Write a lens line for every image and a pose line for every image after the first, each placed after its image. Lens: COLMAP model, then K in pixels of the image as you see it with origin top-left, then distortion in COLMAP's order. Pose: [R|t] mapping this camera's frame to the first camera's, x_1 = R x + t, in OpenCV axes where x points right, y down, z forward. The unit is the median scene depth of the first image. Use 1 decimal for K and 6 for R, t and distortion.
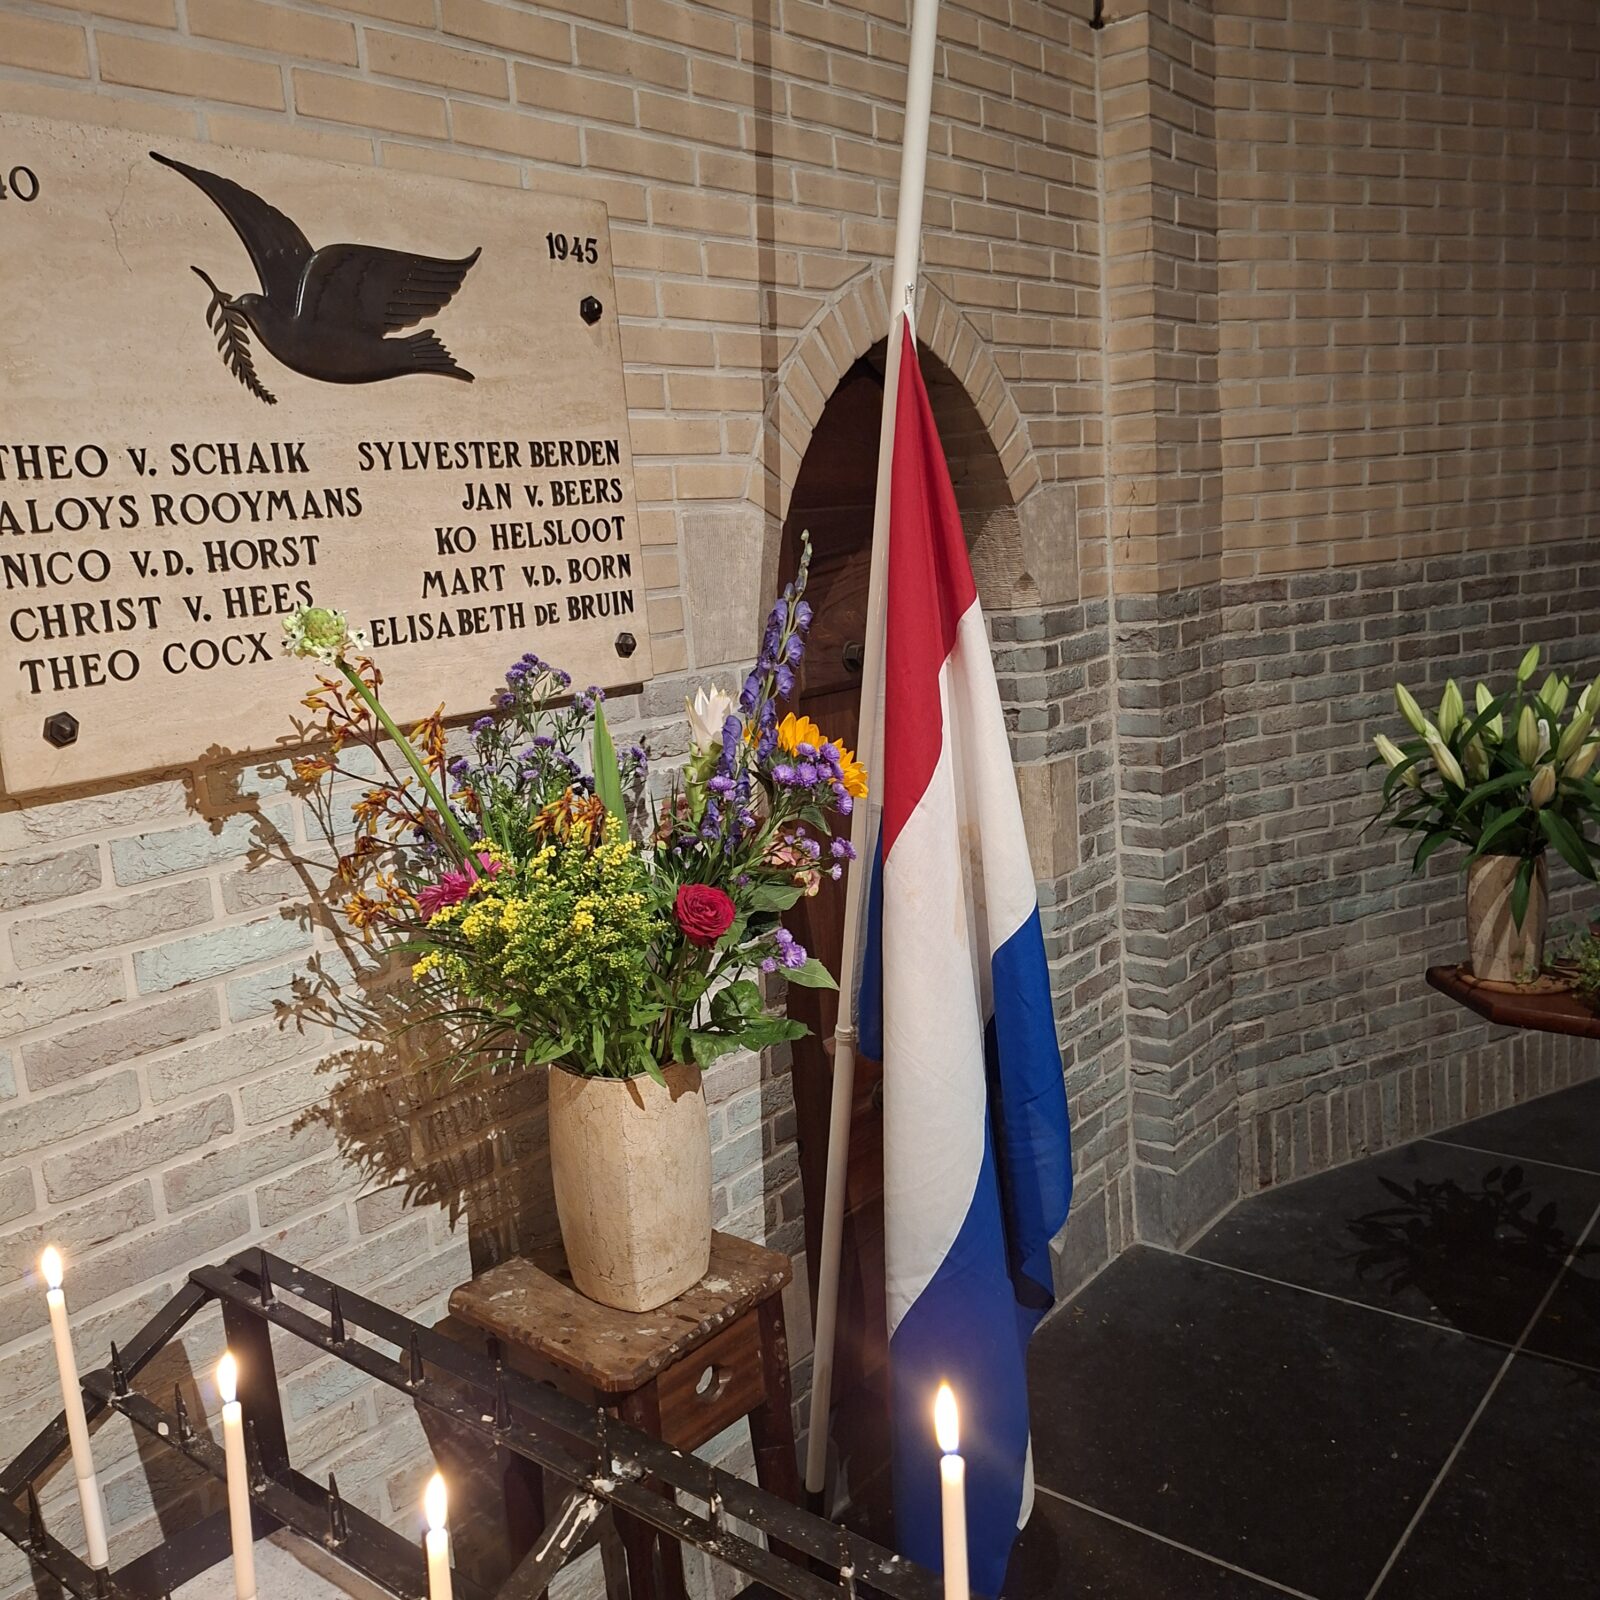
lens RADIAL K [[1503.6, 0, 776.6], [0, 1503.6, 791.1], [0, 0, 1]] dist [0.133174, -0.204291]
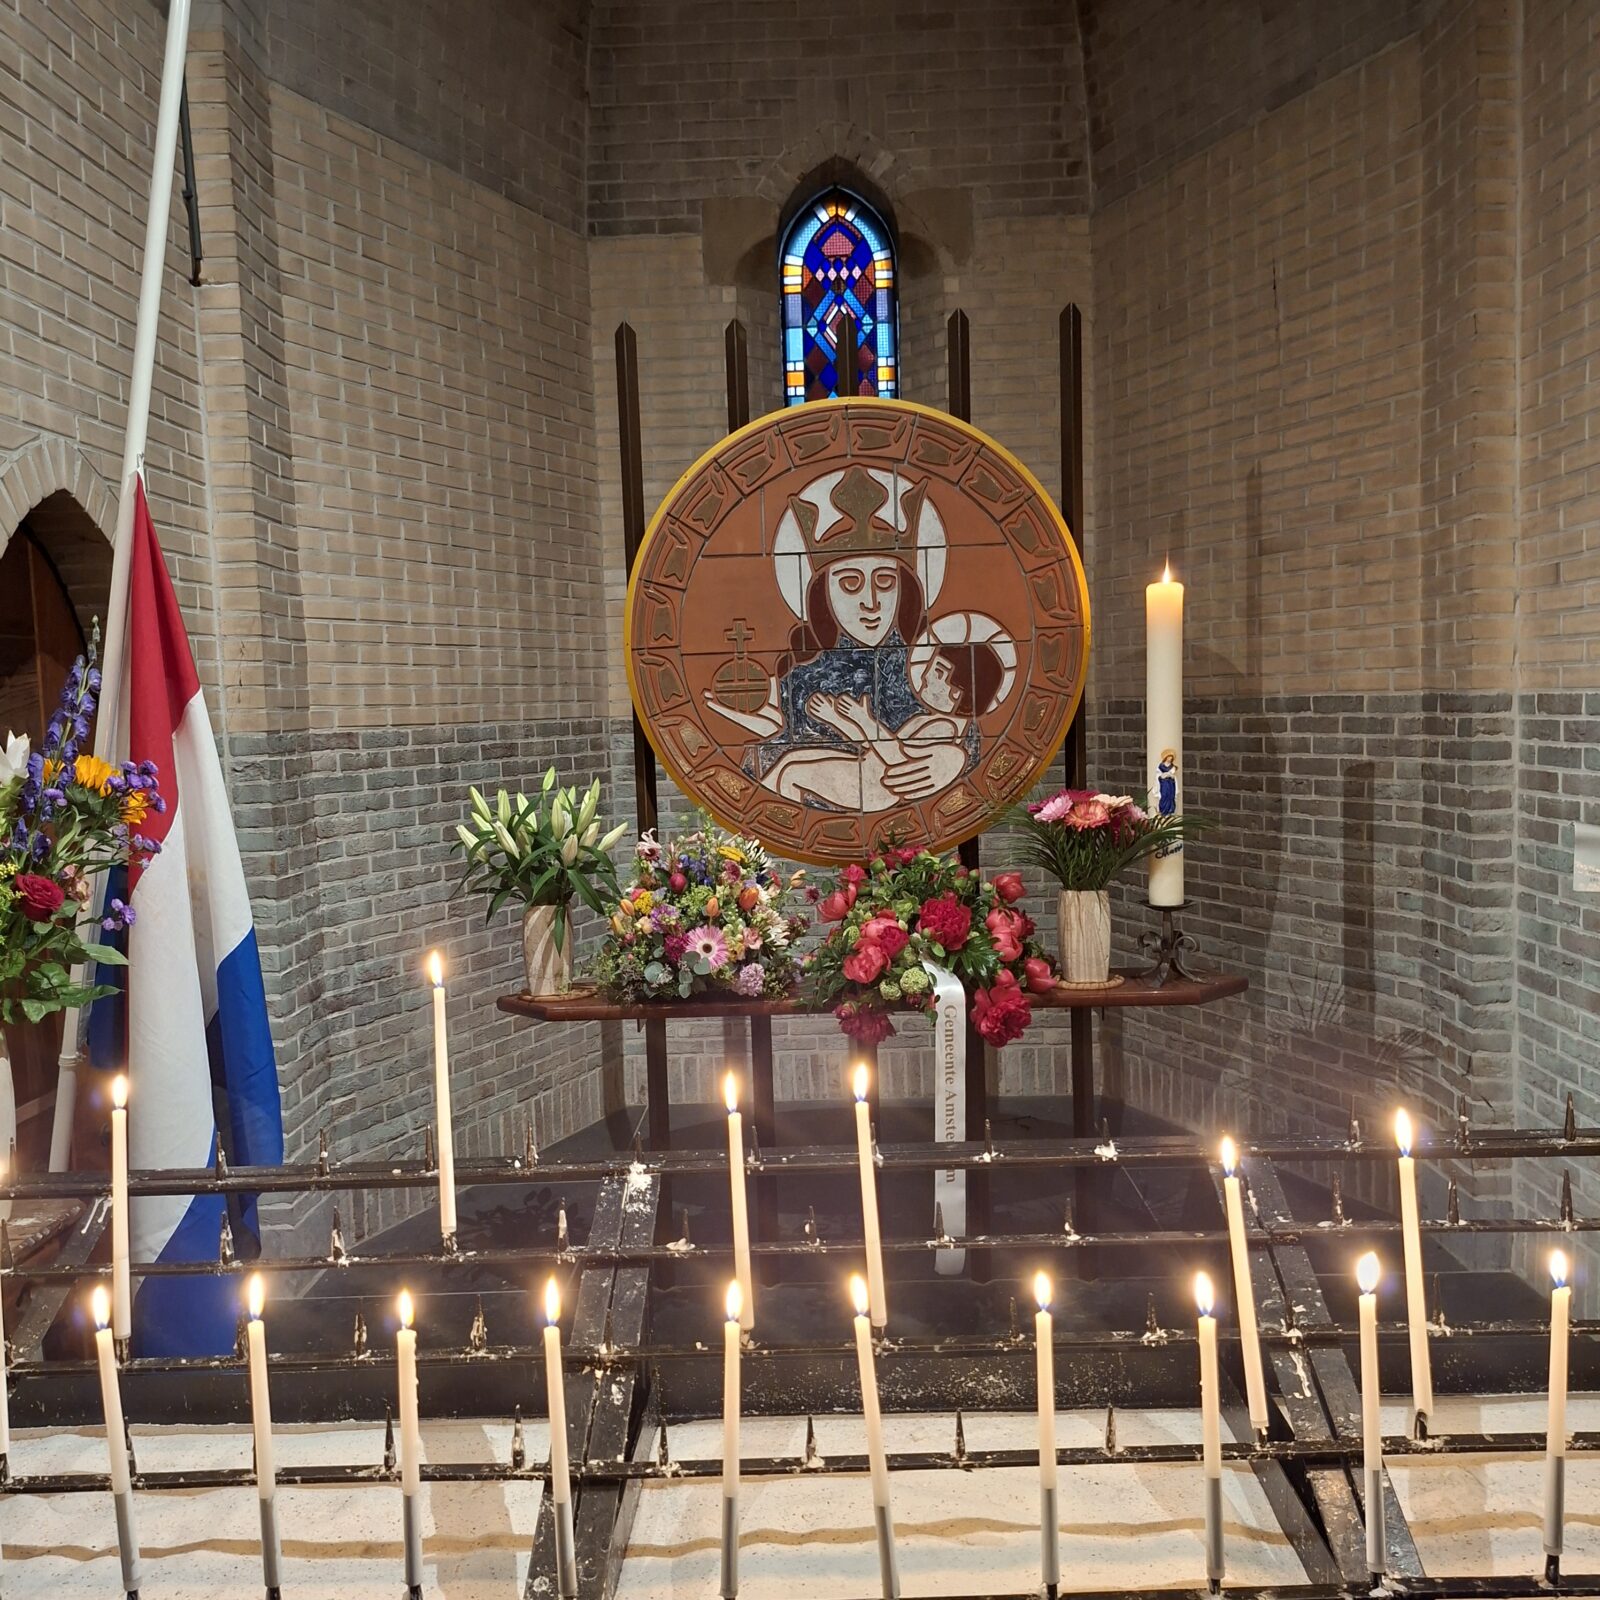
lens RADIAL K [[1484.3, 0, 821.1], [0, 1484.3, 800.3], [0, 0, 1]] dist [0.146326, -0.226933]
pose [[0.775875, 0.002189, 0.630883, -0.150345], [0.088589, 0.989708, -0.112384, 0.088935], [-0.624636, 0.143085, 0.767695, -0.181166]]
